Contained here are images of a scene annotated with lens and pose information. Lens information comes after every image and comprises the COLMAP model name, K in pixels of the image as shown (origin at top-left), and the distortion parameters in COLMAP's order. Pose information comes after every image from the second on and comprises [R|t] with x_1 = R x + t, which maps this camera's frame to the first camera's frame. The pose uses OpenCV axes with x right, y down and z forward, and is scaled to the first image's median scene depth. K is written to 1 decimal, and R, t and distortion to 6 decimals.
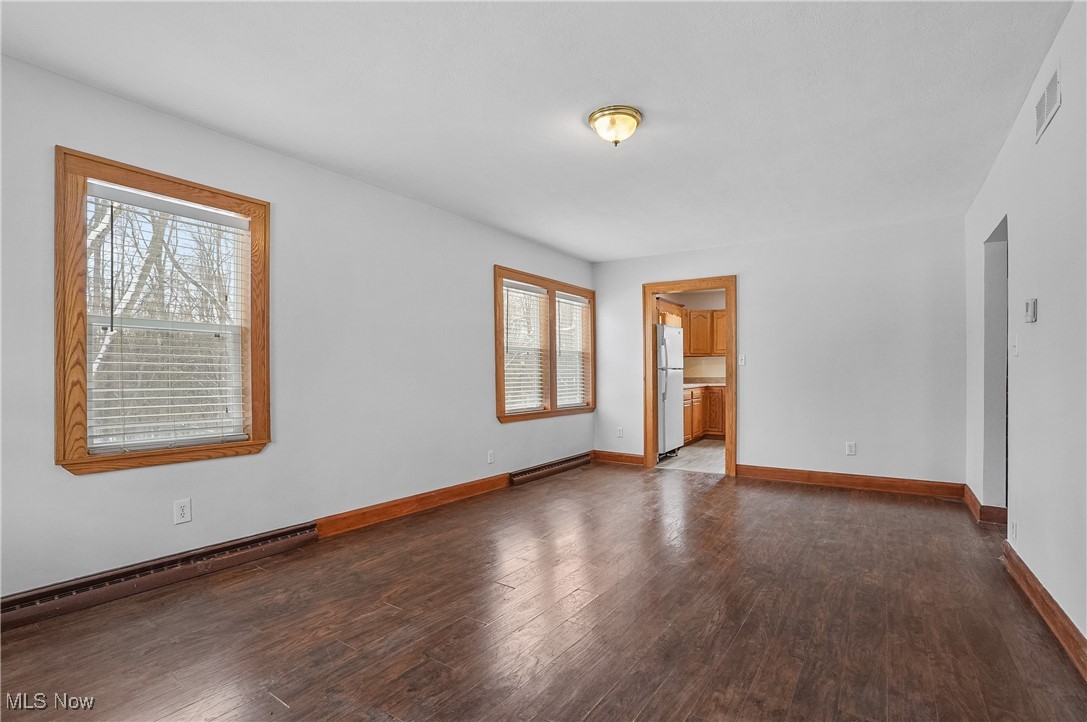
lens RADIAL K [[510.2, 0, 542.5], [0, 510.2, 366.9], [0, 0, 1]] dist [-0.085957, 0.040000]
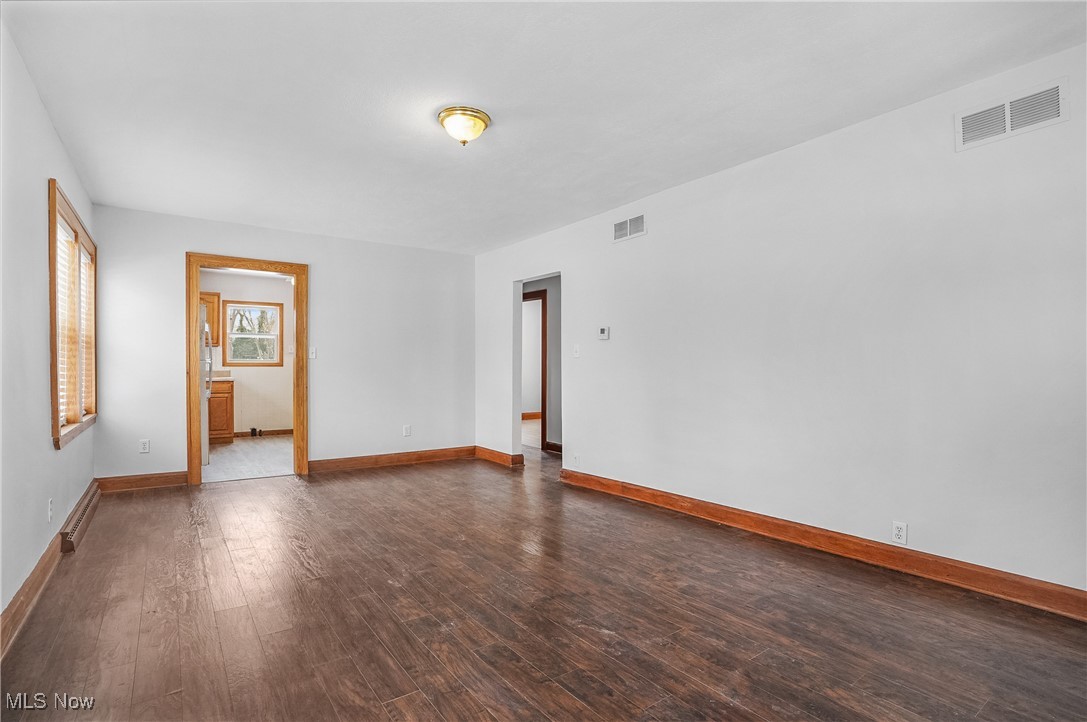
lens RADIAL K [[523.1, 0, 537.1], [0, 523.1, 370.2], [0, 0, 1]] dist [-0.049285, 0.000124]
pose [[0.341586, -0.006910, 0.939825, -0.630147], [-0.014882, 0.999808, 0.012760, -0.001218], [-0.939733, -0.018345, 0.341418, 0.394285]]
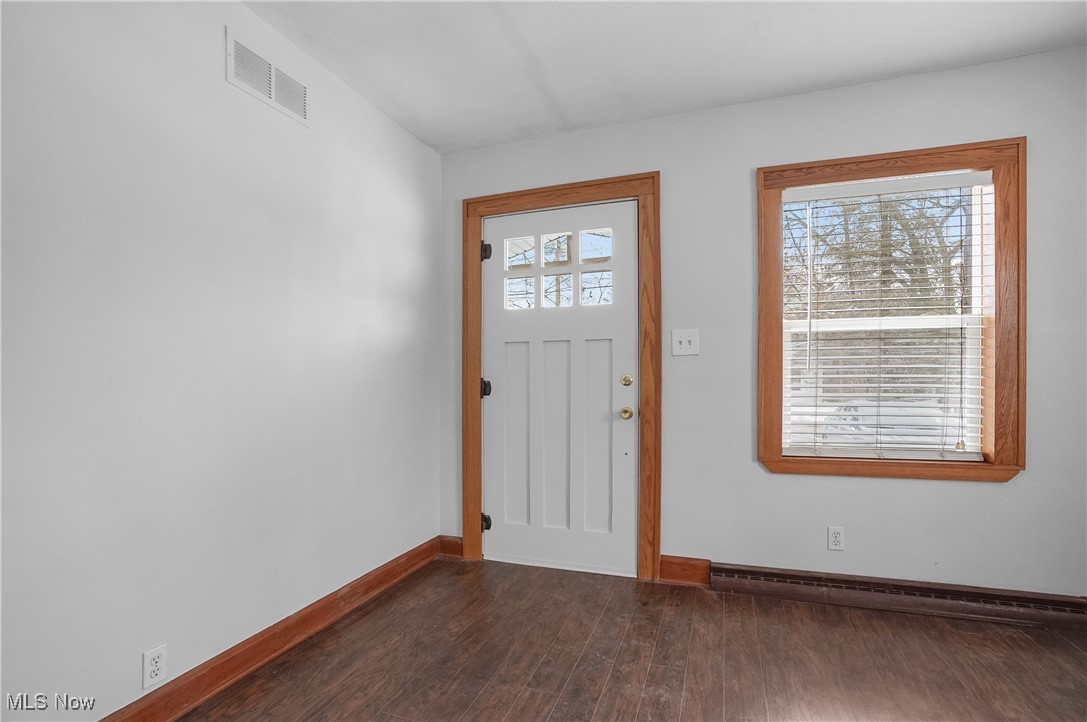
lens RADIAL K [[490.3, 0, 555.1], [0, 490.3, 383.4], [0, 0, 1]] dist [-0.048839, 0.000119]
pose [[-0.959839, 0.004676, -0.280514, 0.073673], [0.007515, 0.999931, -0.009044, 0.004787], [0.280452, -0.010788, -0.959807, 0.636369]]
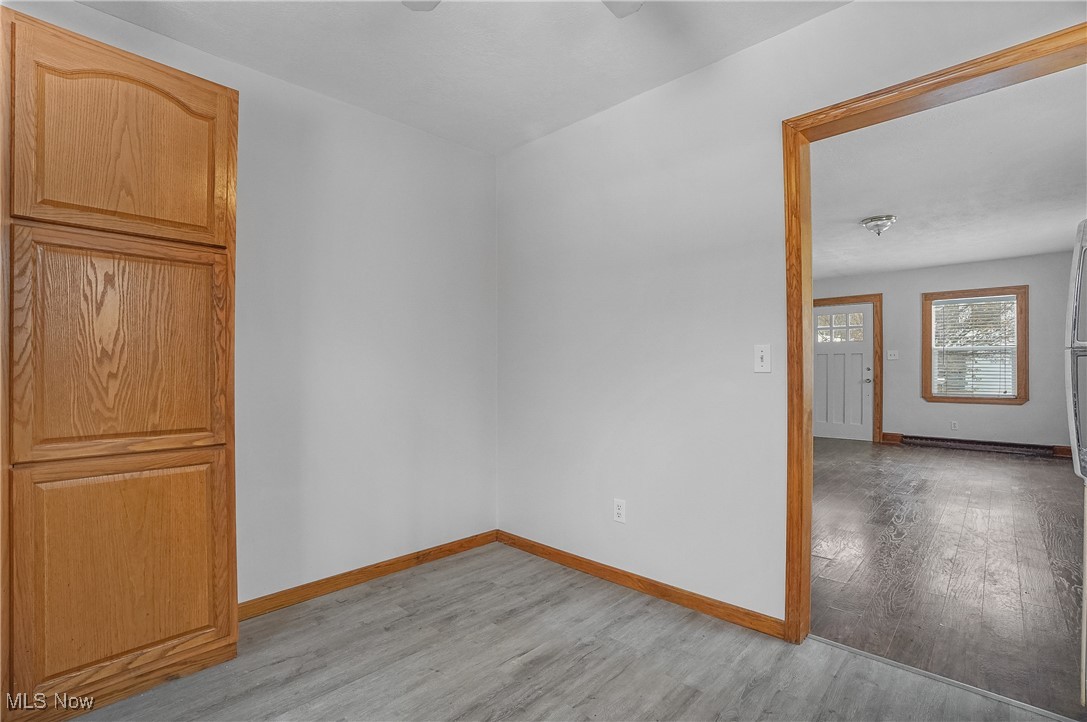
lens RADIAL K [[502.0, 0, 542.2], [0, 502.0, 367.6], [0, 0, 1]] dist [-0.069146, 0.025784]
pose [[-0.986856, -0.000175, 0.161603, 0.787474], [-0.002850, 0.999863, -0.016324, 0.027676], [-0.161578, -0.016570, -0.986721, 2.214156]]
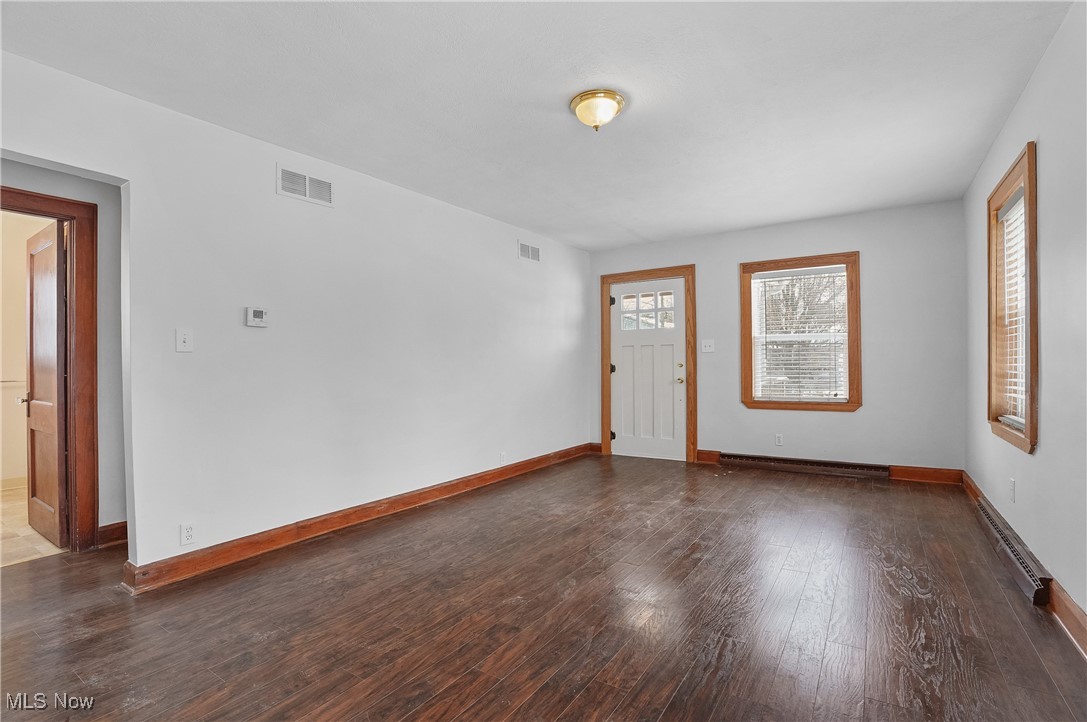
lens RADIAL K [[510.2, 0, 542.5], [0, 510.2, 366.9], [0, 0, 1]] dist [-0.085957, 0.040000]
pose [[-0.999936, 0.009114, -0.006706, 0.207116], [0.009209, 0.999856, -0.014249, 0.020038], [0.006575, -0.014310, -0.999876, 1.553998]]
